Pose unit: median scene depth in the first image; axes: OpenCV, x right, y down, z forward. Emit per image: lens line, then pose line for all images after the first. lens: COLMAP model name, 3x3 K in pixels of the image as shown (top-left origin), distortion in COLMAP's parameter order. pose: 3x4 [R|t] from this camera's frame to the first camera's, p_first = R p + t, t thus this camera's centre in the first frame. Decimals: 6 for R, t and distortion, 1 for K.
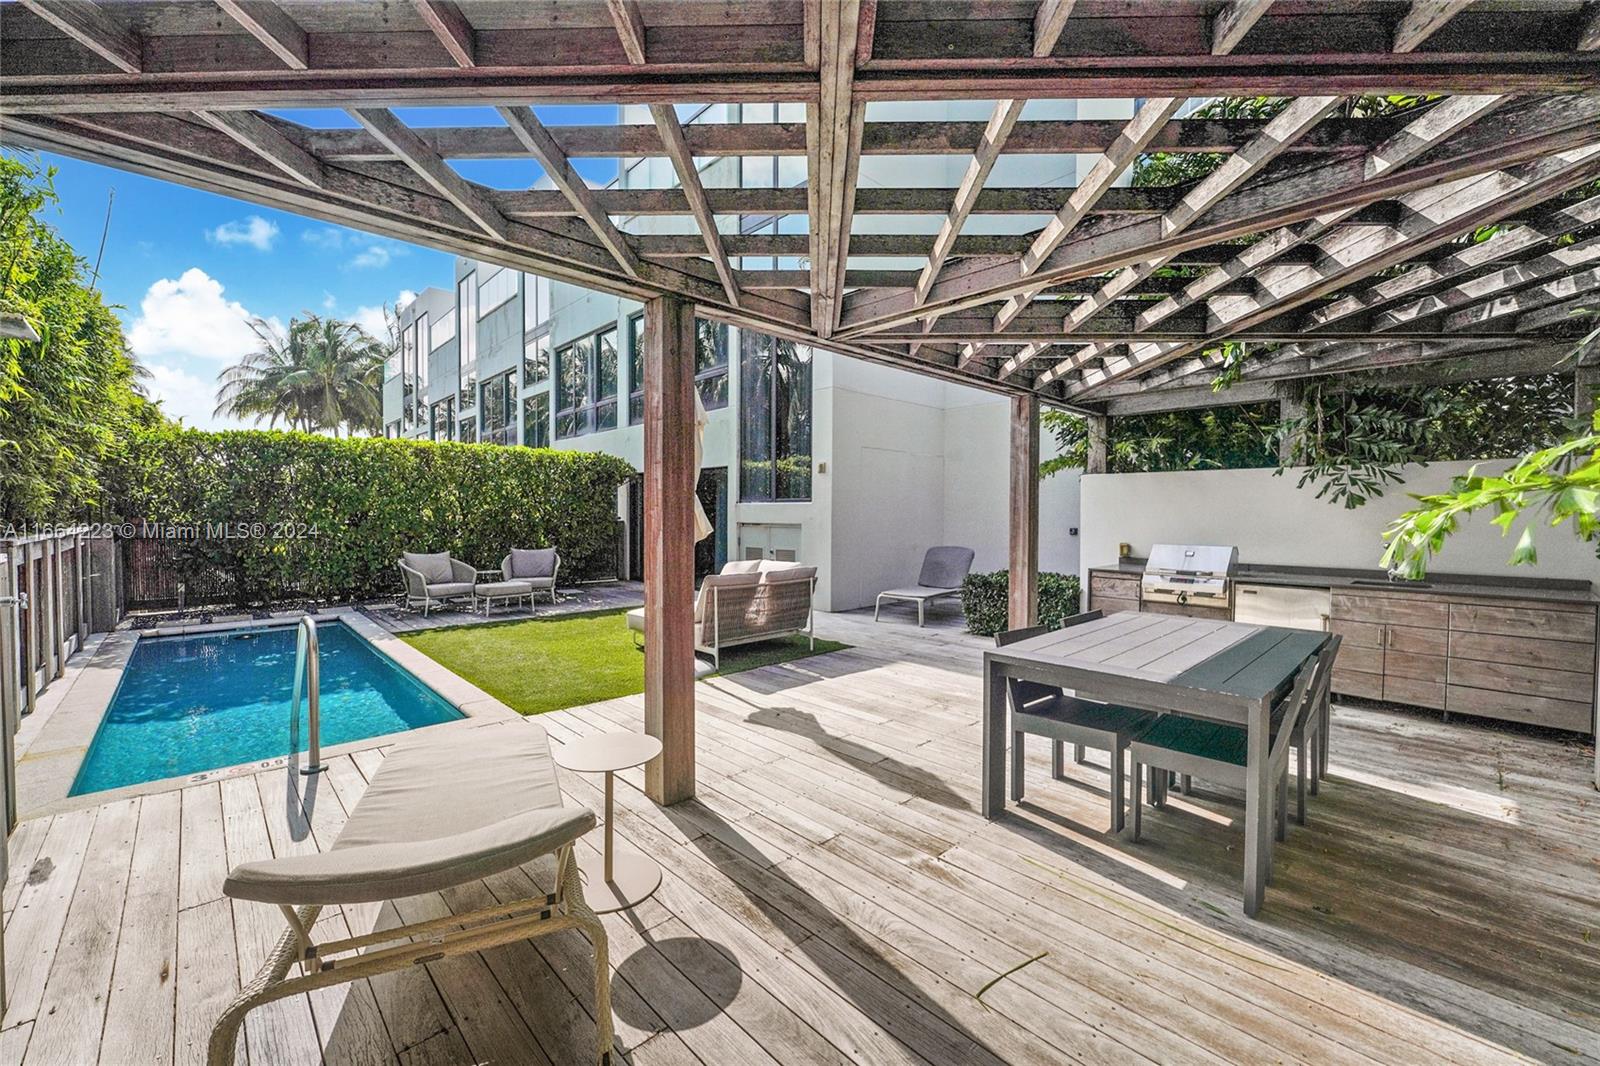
lens RADIAL K [[645.6, 0, 795.3], [0, 645.6, 529.4], [0, 0, 1]] dist [-0.000705, -0.000592]
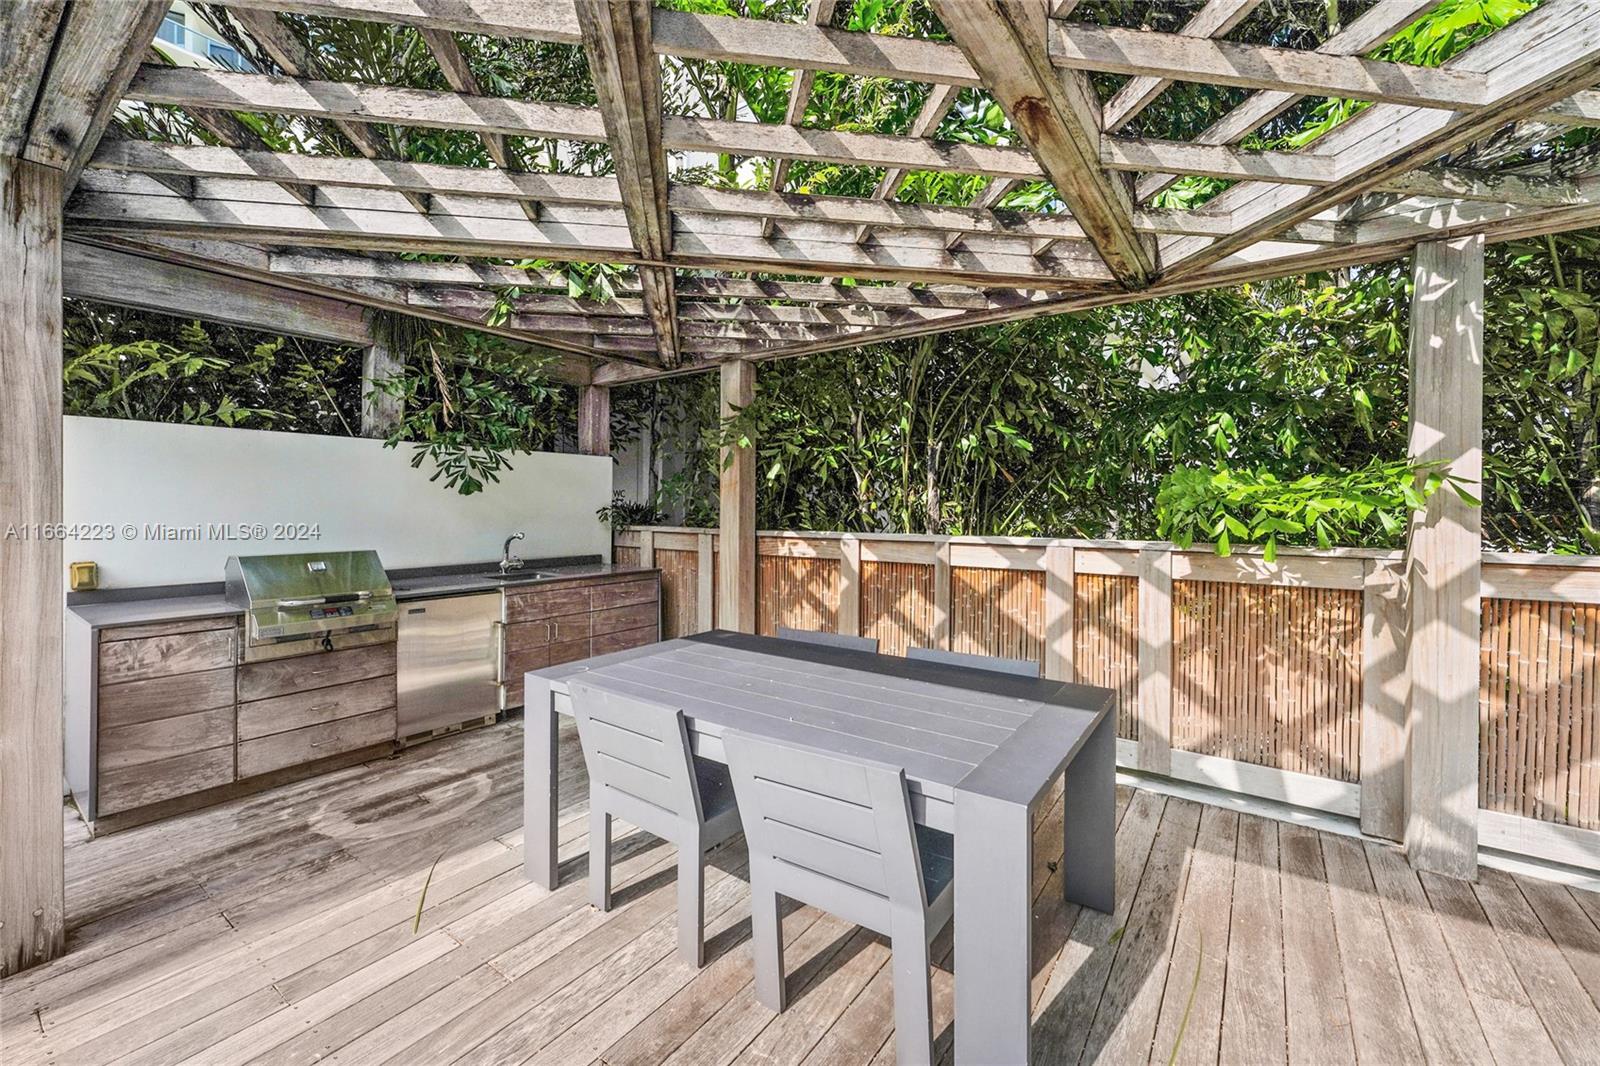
lens RADIAL K [[645.6, 0, 804.2], [0, 645.6, 505.7], [0, 0, 1]] dist [-0.000705, -0.000592]
pose [[-0.186889, -0.005534, 0.982365, -0.075988], [0.019024, 0.999776, 0.009251, -0.017766], [-0.982197, 0.020417, -0.186742, 0.726934]]
